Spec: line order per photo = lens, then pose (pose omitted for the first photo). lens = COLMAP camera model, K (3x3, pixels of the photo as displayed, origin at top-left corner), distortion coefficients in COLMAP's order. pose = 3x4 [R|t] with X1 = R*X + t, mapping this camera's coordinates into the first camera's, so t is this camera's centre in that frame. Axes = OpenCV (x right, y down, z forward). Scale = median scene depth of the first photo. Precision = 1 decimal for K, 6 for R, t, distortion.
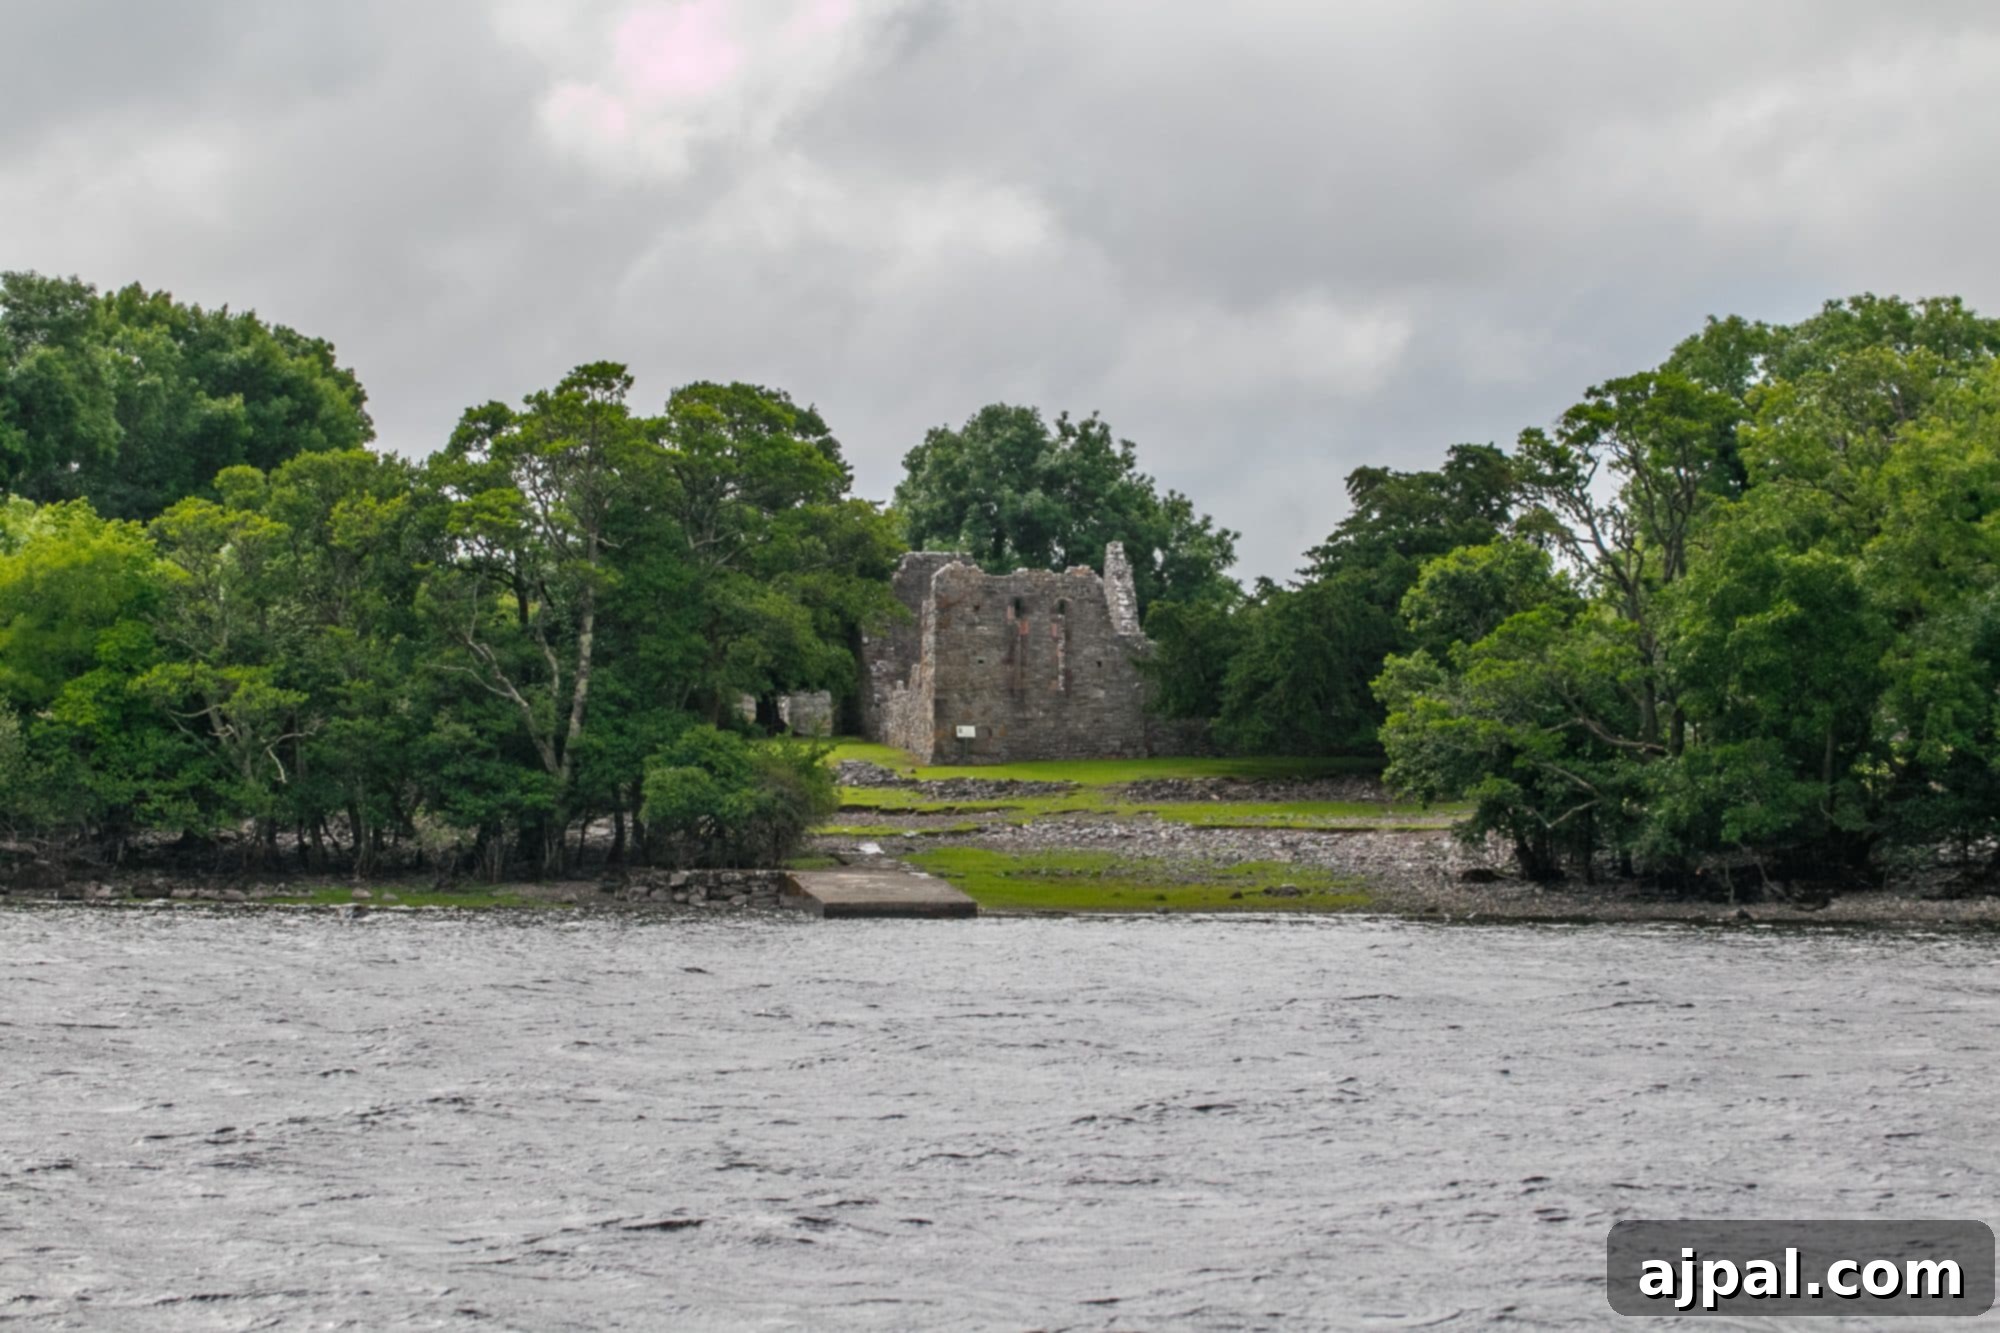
lens RADIAL K [[5265.4, 0, 1001.2], [0, 5265.4, 665.3], [0, 0, 1]] dist [-0.172213, 1.151553]
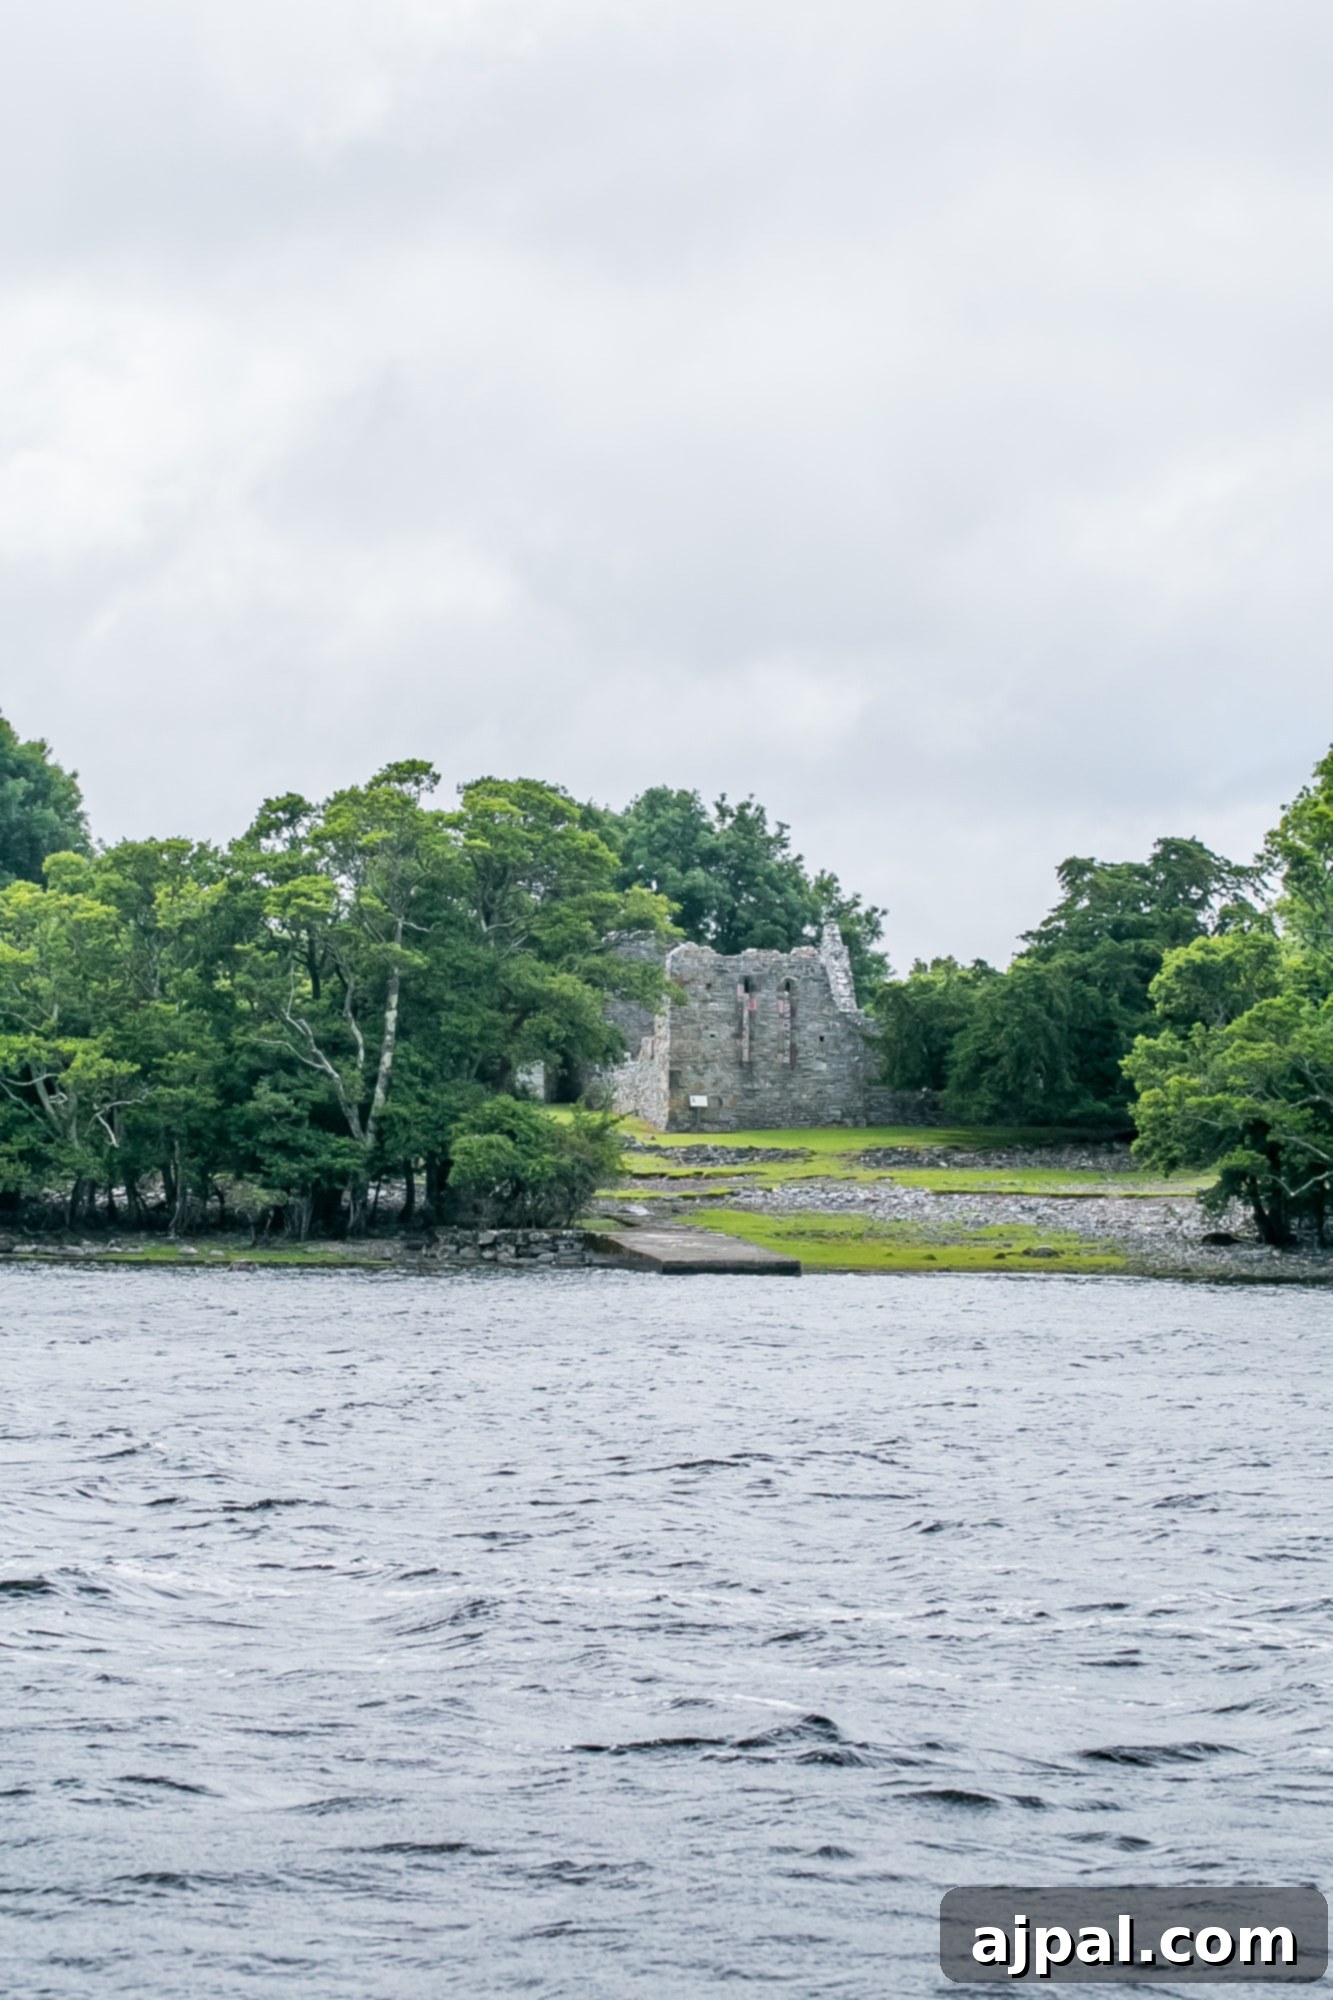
lens RADIAL K [[5265.4, 0, 587.4], [0, 5265.4, 1002.6], [0, 0, 1]] dist [-0.172213, 1.151553]
pose [[0.999745, 0.007110, 0.021437, -0.061194], [-0.007028, 0.999968, -0.003903, -0.003642], [-0.021464, 0.003752, 0.999763, -0.082014]]
